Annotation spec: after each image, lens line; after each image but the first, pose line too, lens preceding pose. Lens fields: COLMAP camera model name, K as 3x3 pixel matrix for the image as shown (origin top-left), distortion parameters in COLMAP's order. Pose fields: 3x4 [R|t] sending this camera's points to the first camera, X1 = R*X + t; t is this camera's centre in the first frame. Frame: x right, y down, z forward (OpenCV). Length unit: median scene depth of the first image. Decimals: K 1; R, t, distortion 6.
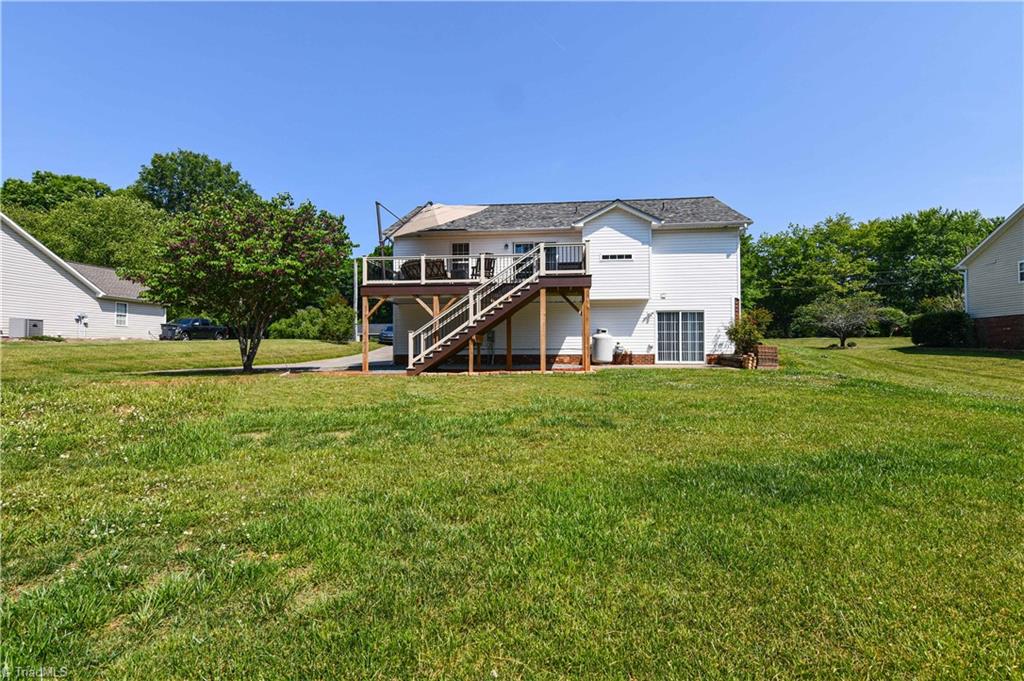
lens RADIAL K [[495.3, 0, 508.7], [0, 495.3, 345.5], [0, 0, 1]] dist [0.004095, -0.000699]
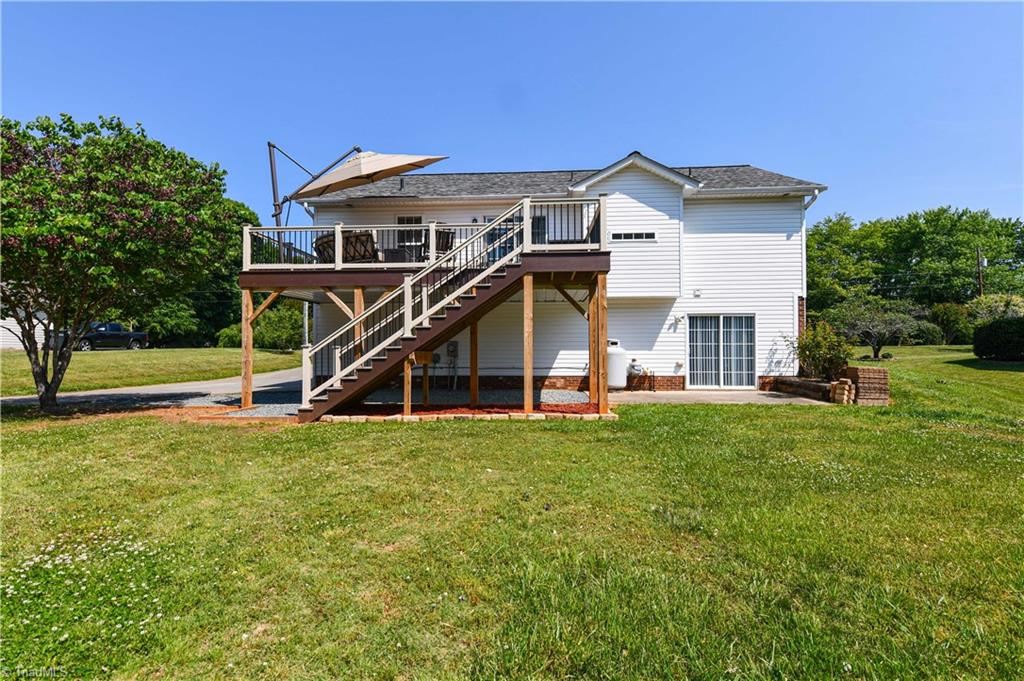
lens RADIAL K [[495.3, 0, 508.7], [0, 495.3, 345.5], [0, 0, 1]] dist [0.004095, -0.000699]
pose [[0.999298, 0.001605, 0.037422, 0.018282], [-0.001239, 0.999951, -0.009807, -0.018598], [-0.037436, 0.009753, 0.999251, 0.314702]]
